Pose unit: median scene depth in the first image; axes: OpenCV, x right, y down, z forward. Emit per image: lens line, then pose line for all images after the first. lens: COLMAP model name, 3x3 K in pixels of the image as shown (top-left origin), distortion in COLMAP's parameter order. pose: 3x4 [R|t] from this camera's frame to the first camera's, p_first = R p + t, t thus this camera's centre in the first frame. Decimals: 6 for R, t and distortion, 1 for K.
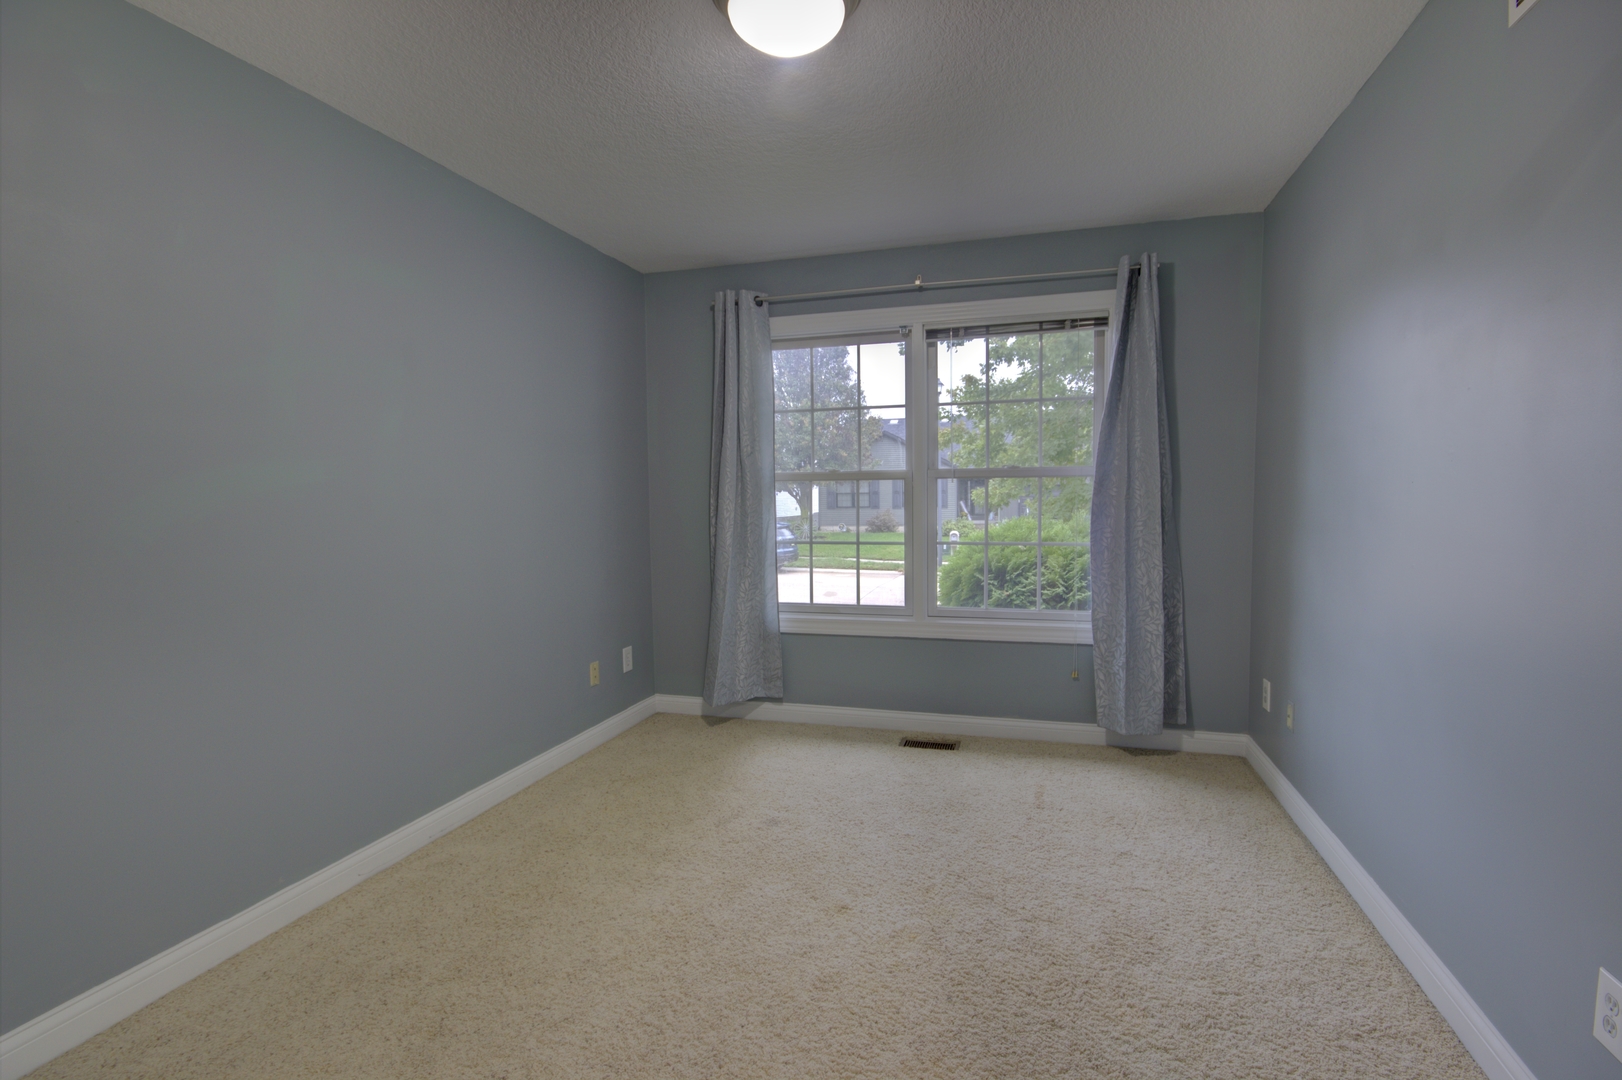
lens RADIAL K [[753.8, 0, 826.9], [0, 753.8, 551.4], [0, 0, 1]] dist [-0.006792, 0.000431]
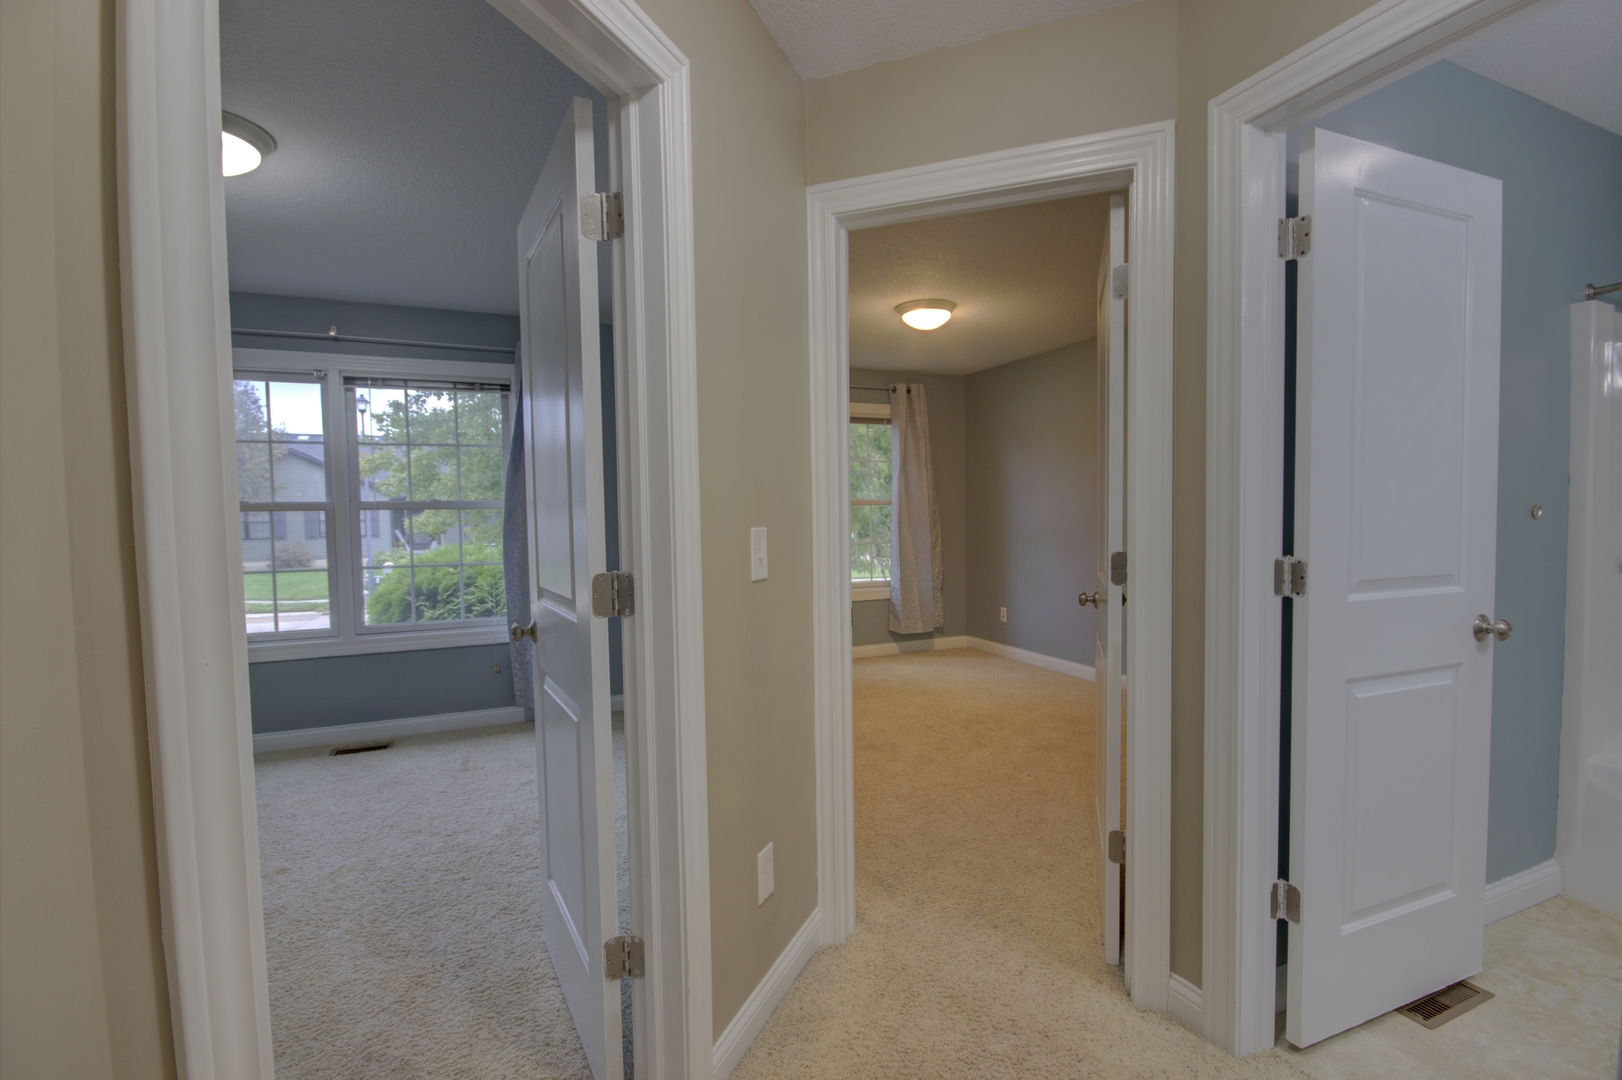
lens RADIAL K [[751.4, 0, 827.0], [0, 751.4, 551.0], [0, 0, 1]] dist [0.003664, -0.010161]
pose [[0.768570, -0.029838, 0.639069, -0.036553], [0.053128, 0.998438, -0.017277, 0.020999], [-0.637556, 0.047232, 0.768955, -0.303374]]
